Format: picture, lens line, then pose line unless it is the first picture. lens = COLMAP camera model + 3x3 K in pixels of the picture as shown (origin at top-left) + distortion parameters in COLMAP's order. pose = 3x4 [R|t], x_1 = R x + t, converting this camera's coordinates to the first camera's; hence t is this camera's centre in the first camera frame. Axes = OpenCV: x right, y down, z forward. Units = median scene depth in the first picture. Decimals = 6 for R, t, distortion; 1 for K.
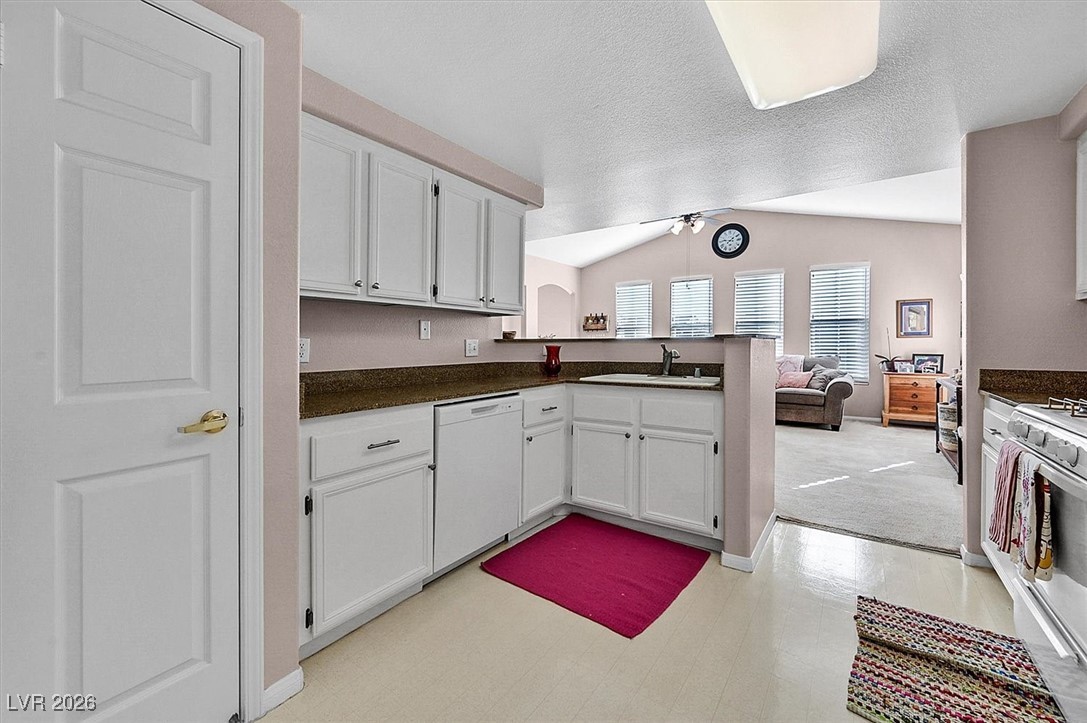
lens RADIAL K [[437.1, 0, 539.2], [0, 437.1, 348.8], [0, 0, 1]] dist [0.000759, 0.000597]
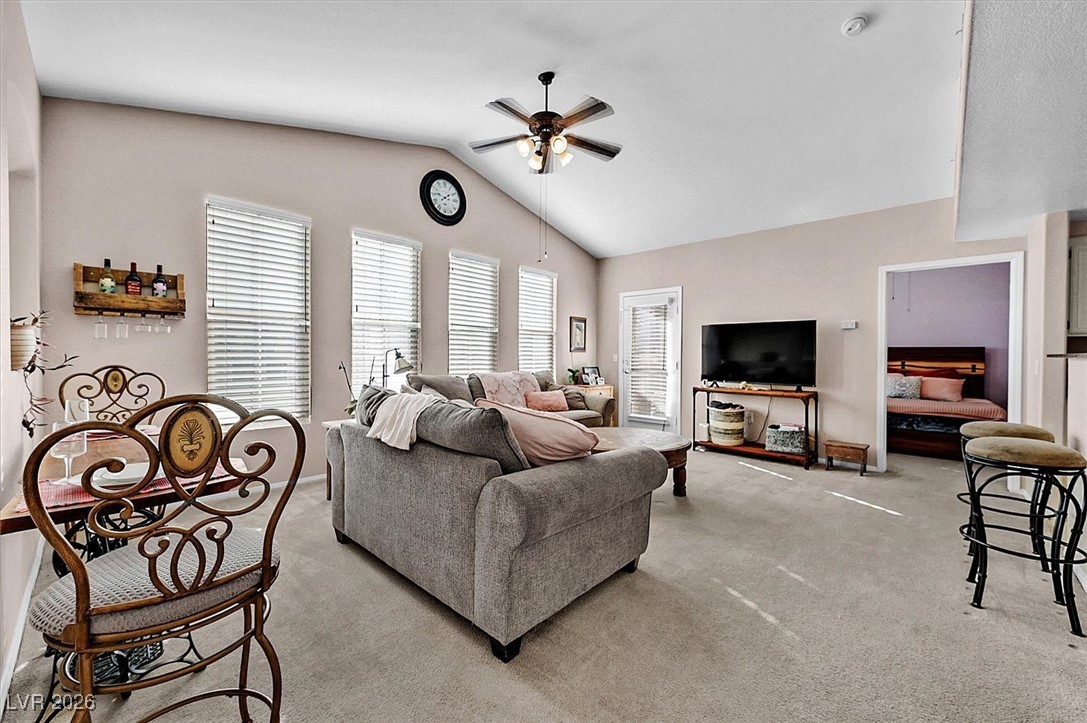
lens RADIAL K [[437.1, 0, 543.5], [0, 437.1, 360.2], [0, 0, 1]] dist [0.000759, 0.000597]
pose [[0.137282, -0.005465, 0.990517, -0.236059], [0.000109, 0.999985, 0.005502, -0.012311], [-0.990532, -0.000647, 0.137280, 0.969810]]
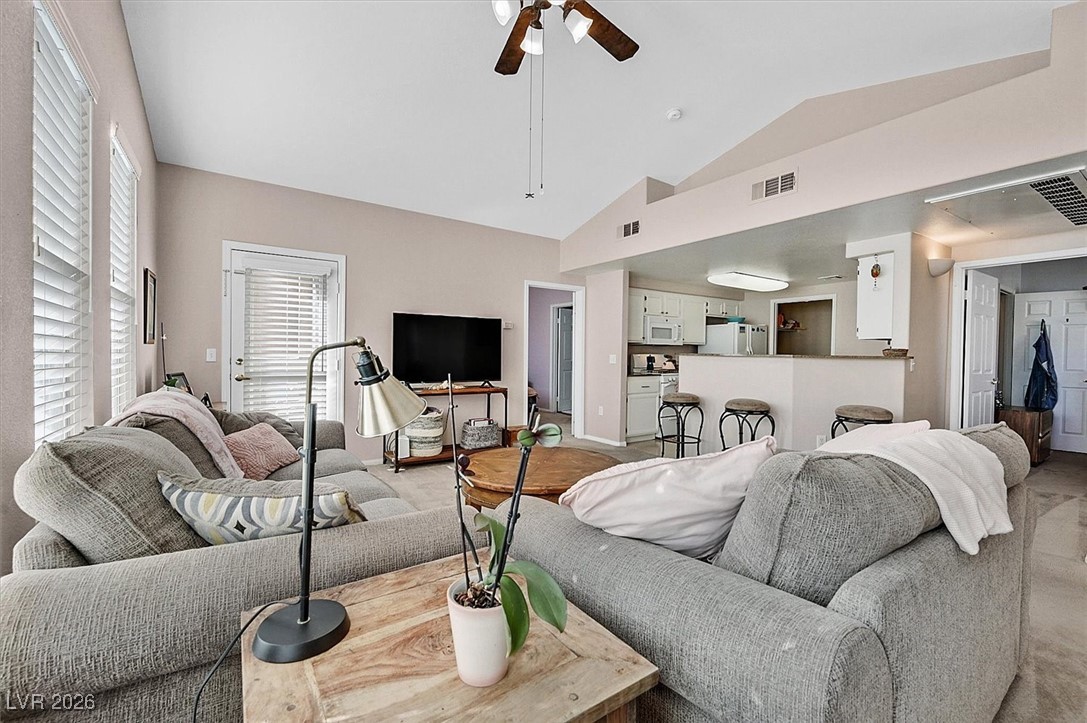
lens RADIAL K [[459.4, 0, 543.9], [0, 459.4, 360.4], [0, 0, 1]] dist [0.004903, -0.000236]
pose [[-0.943605, -0.008151, 0.330974, 0.239592], [-0.002378, 0.999838, 0.017846, -0.016645], [-0.331066, 0.016052, -0.943471, 1.417029]]
